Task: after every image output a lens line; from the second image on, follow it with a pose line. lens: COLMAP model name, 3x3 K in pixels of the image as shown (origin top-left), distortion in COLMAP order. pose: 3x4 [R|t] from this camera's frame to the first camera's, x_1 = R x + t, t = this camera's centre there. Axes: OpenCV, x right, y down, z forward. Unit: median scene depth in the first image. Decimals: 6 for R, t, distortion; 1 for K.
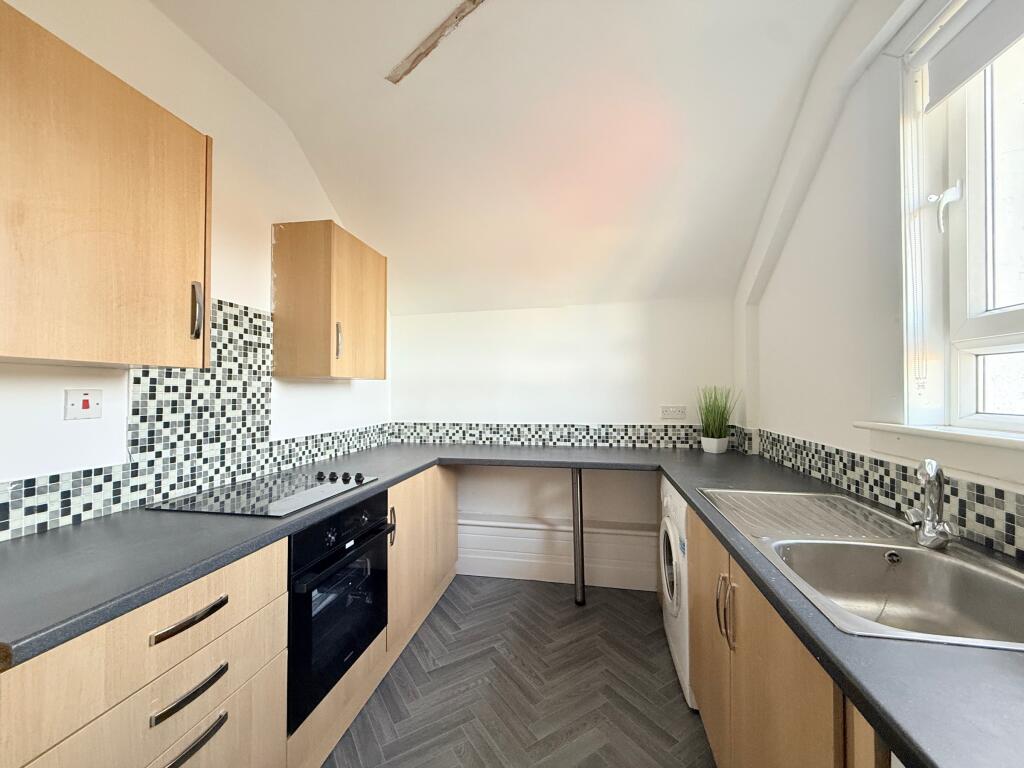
lens RADIAL K [[406.8, 0, 512.8], [0, 406.8, 385.2], [0, 0, 1]] dist [-0.001733, -0.000642]
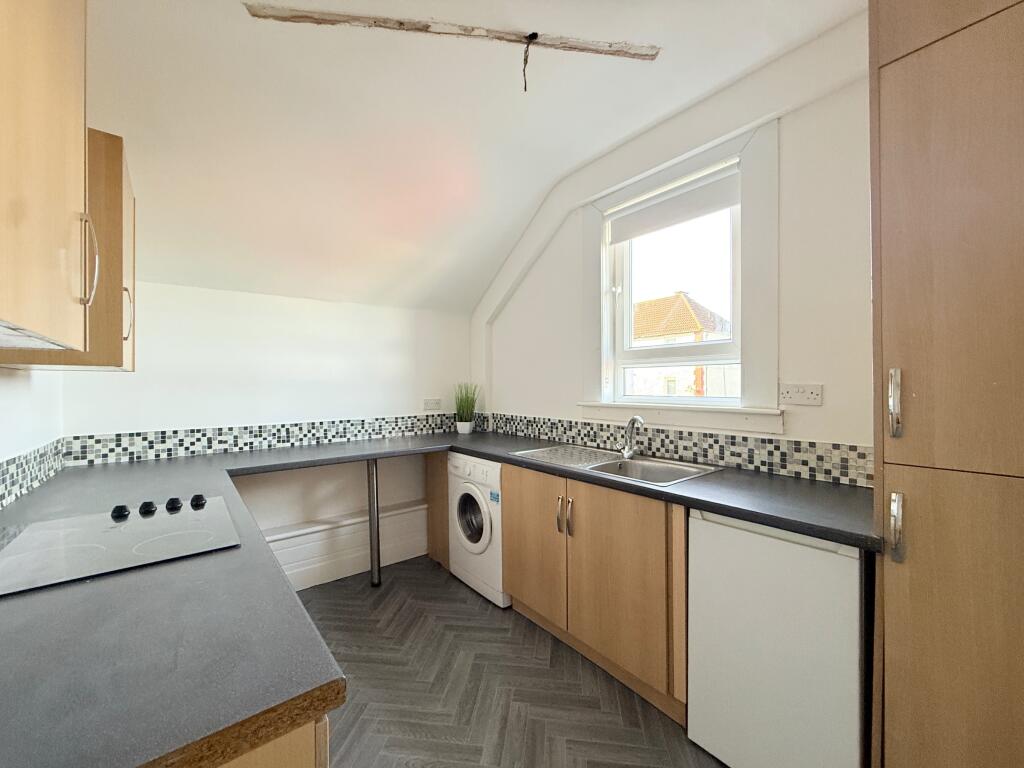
lens RADIAL K [[406.8, 0, 515.2], [0, 406.8, 384.3], [0, 0, 1]] dist [-0.001733, -0.000642]
pose [[0.637554, -0.001357, 0.770405, -0.420349], [-0.004881, 0.999971, 0.005800, -0.000073], [-0.770390, -0.007458, 0.637529, 0.040281]]
